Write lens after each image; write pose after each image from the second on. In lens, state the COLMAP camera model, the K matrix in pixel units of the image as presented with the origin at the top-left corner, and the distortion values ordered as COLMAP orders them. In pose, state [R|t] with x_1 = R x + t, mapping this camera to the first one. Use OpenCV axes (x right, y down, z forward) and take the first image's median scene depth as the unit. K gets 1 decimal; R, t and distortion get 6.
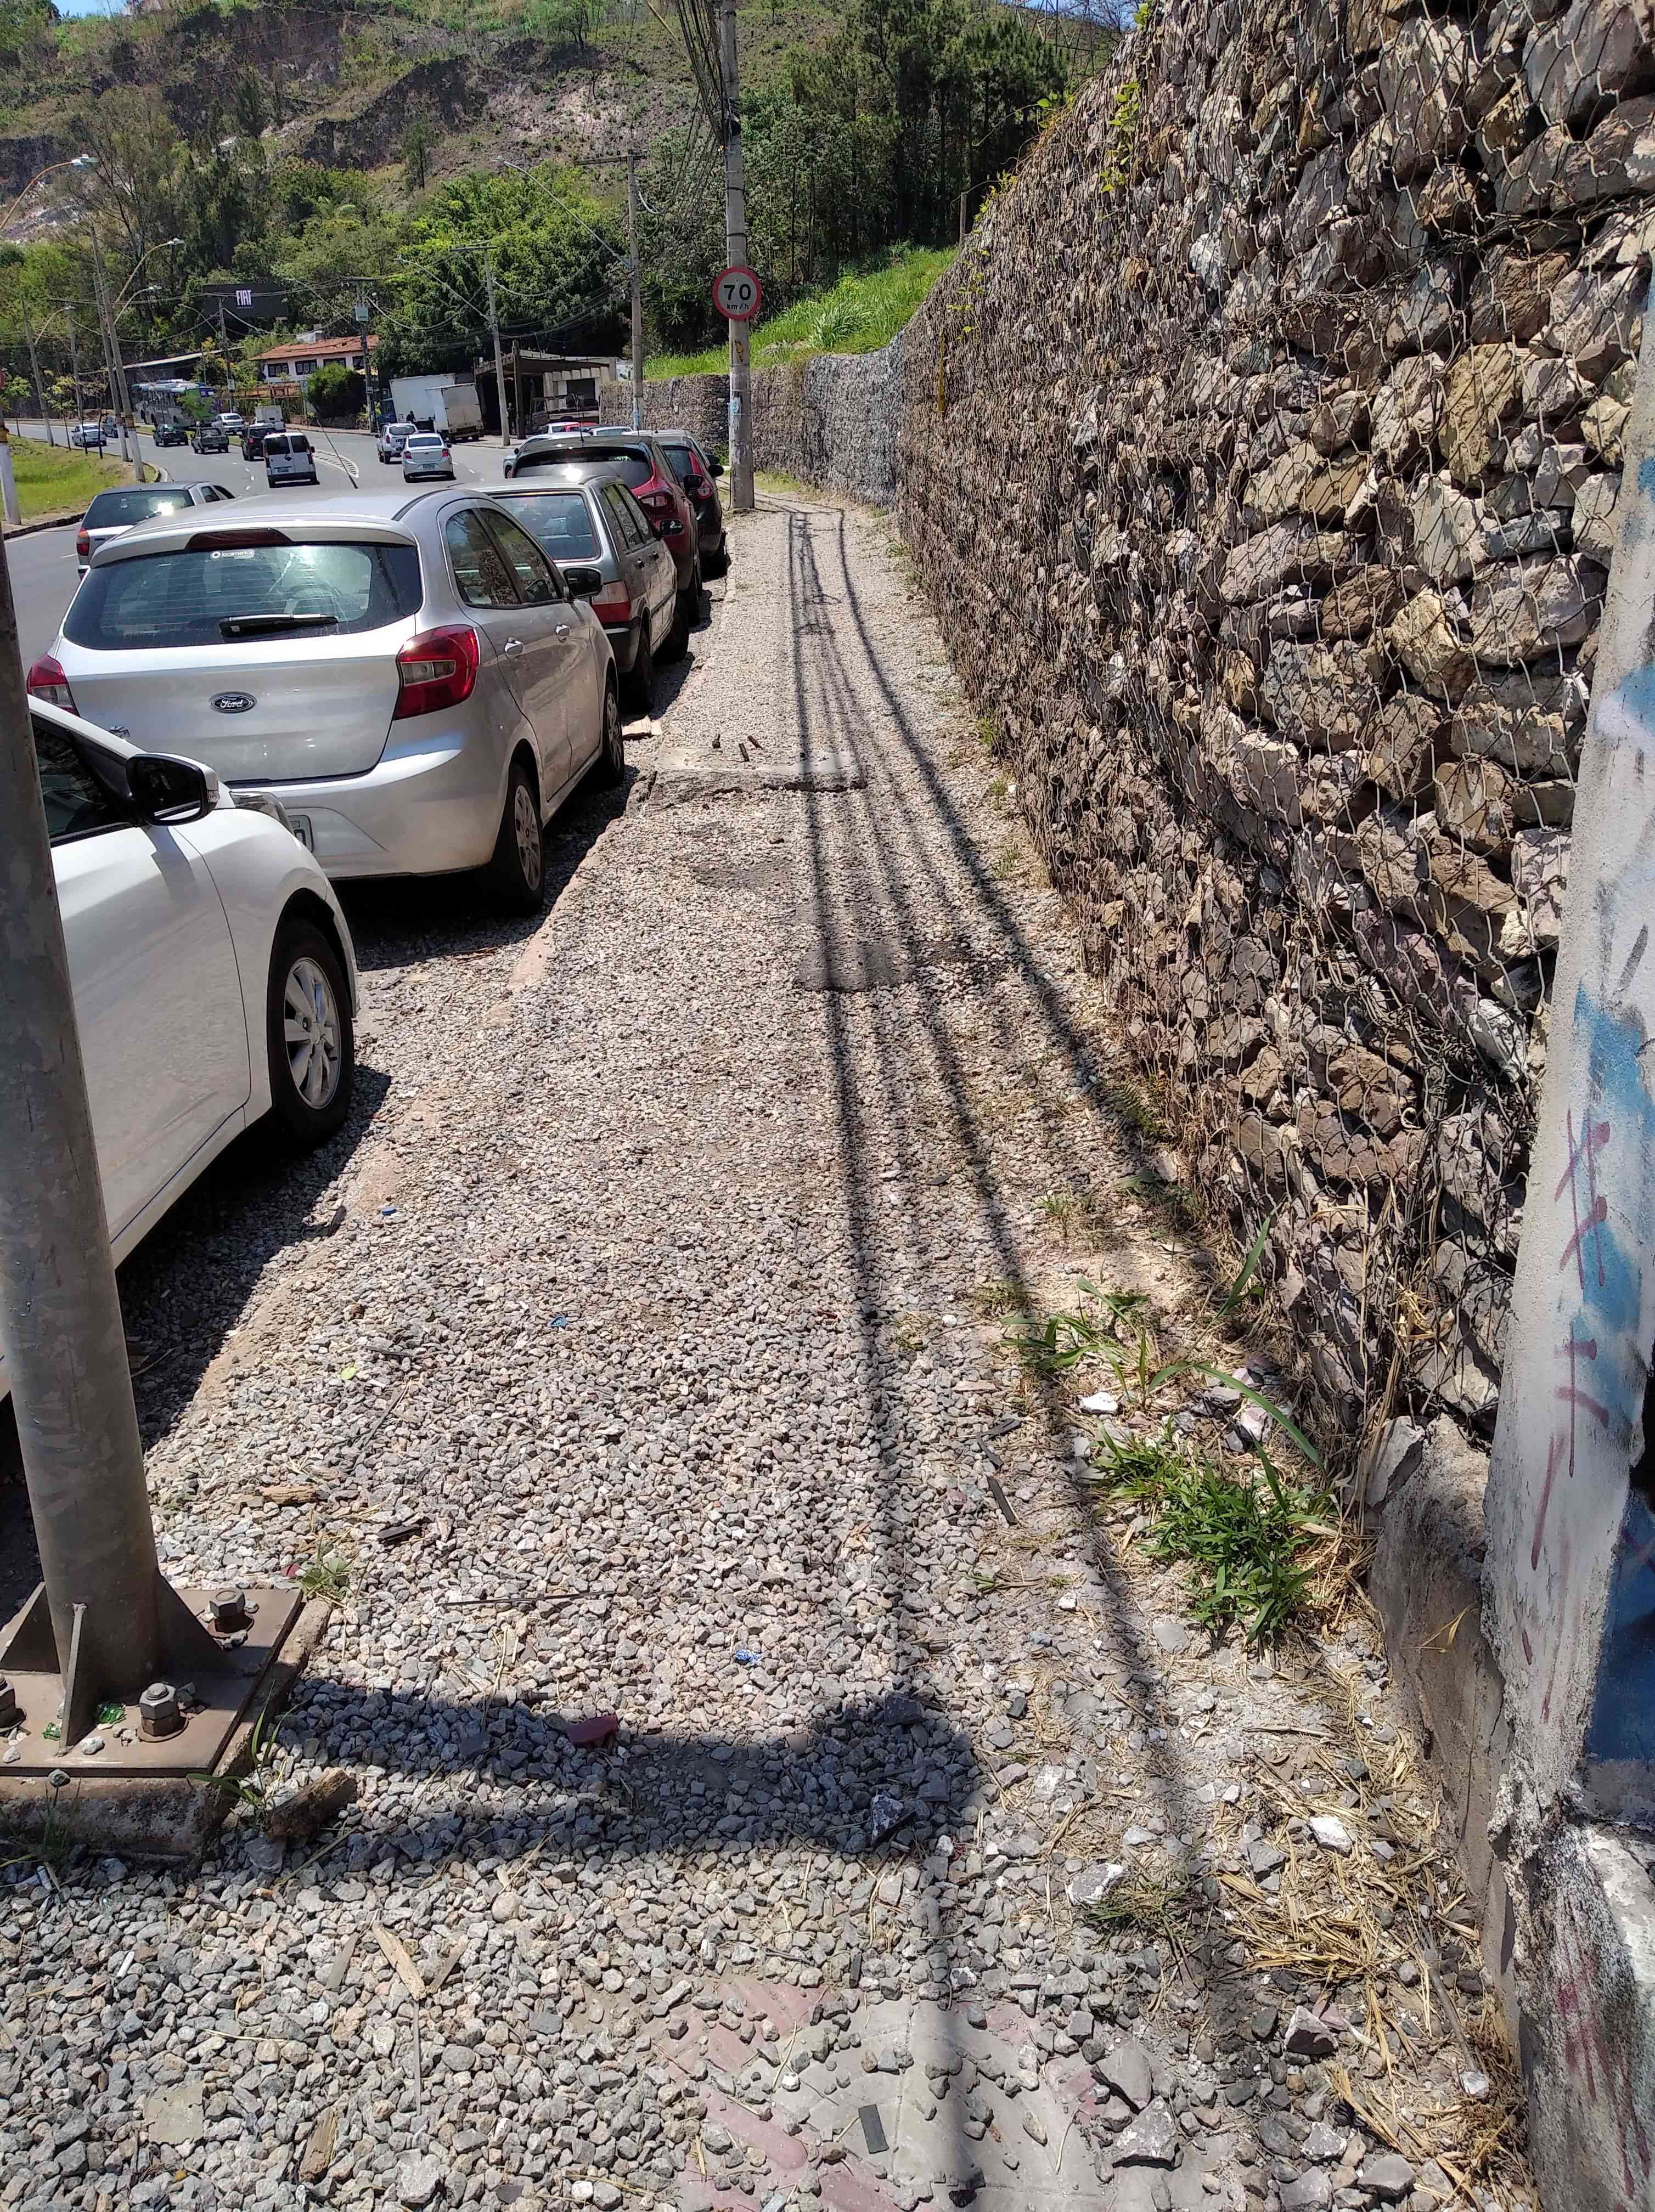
lens RADIAL K [[1774.6, 0, 823.3], [0, 1774.6, 1090.3], [0, 0, 1]] dist [0.013197, -0.032038]
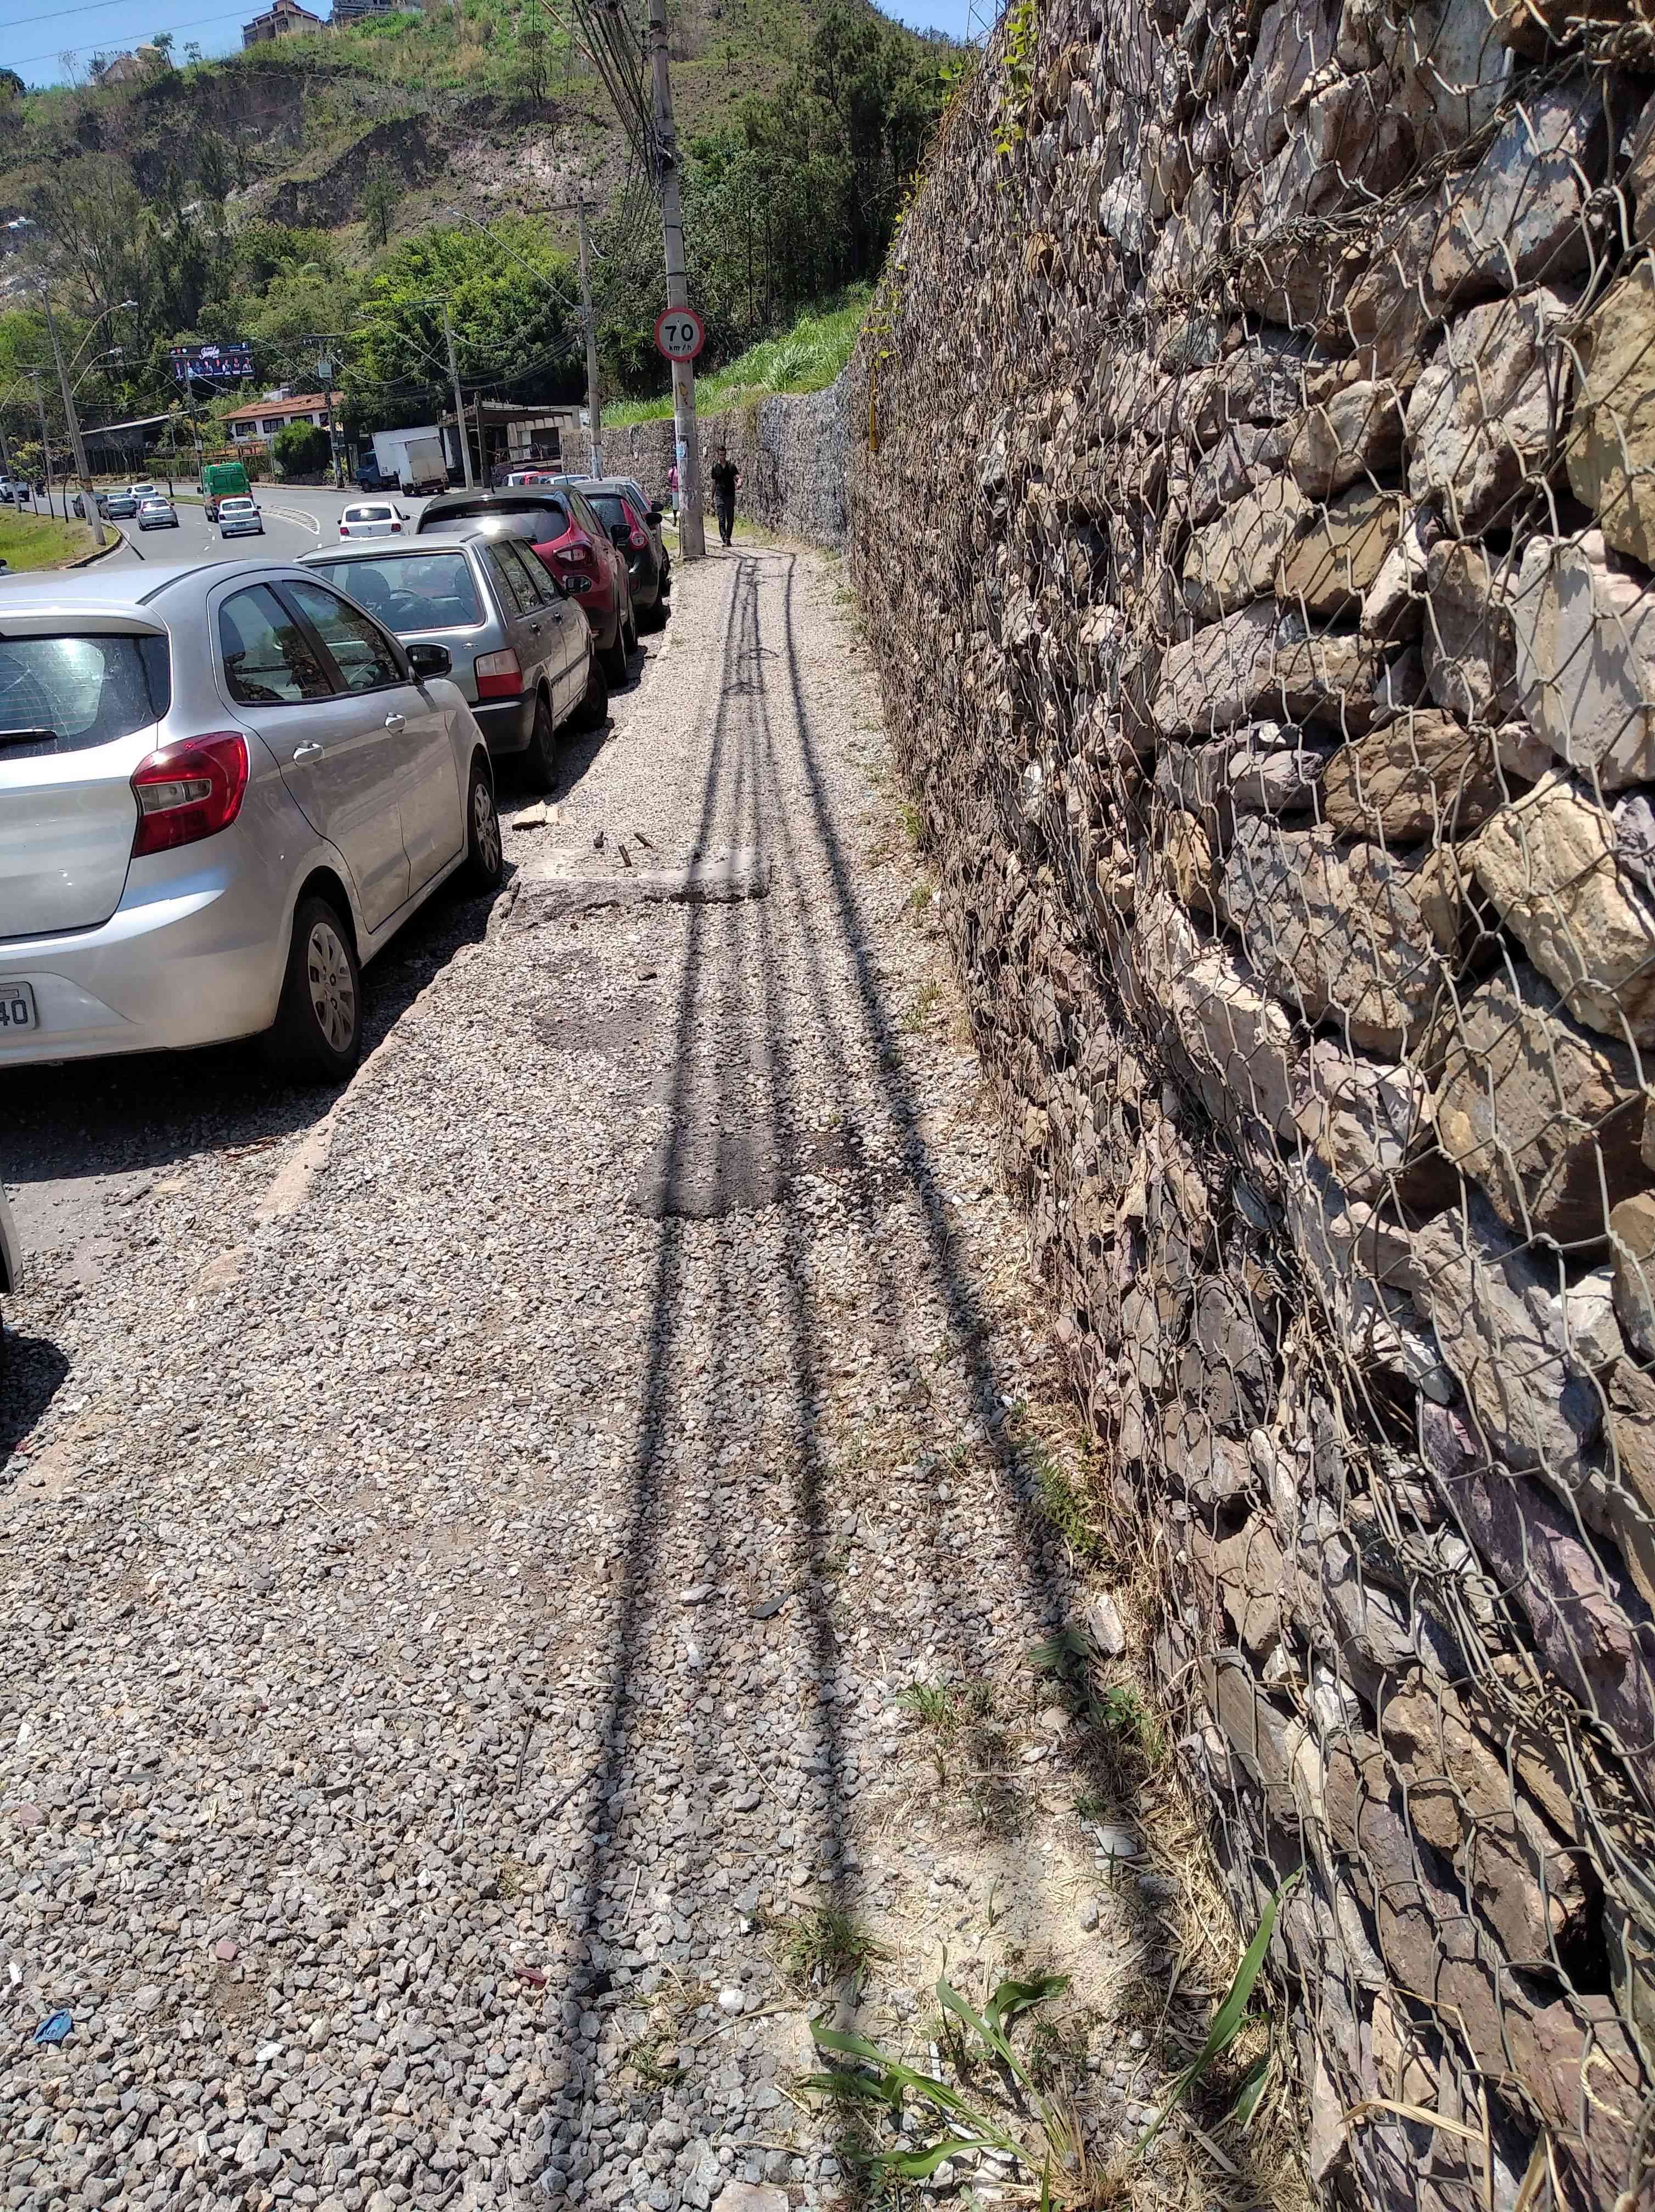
lens RADIAL K [[1774.6, 0, 825.1], [0, 1774.6, 1104.6], [0, 0, 1]] dist [0.013197, -0.032038]
pose [[0.999383, -0.034308, 0.007461, 0.092708], [0.034404, 0.999322, -0.013089, -0.131103], [-0.007007, 0.013338, 0.999886, 0.353543]]
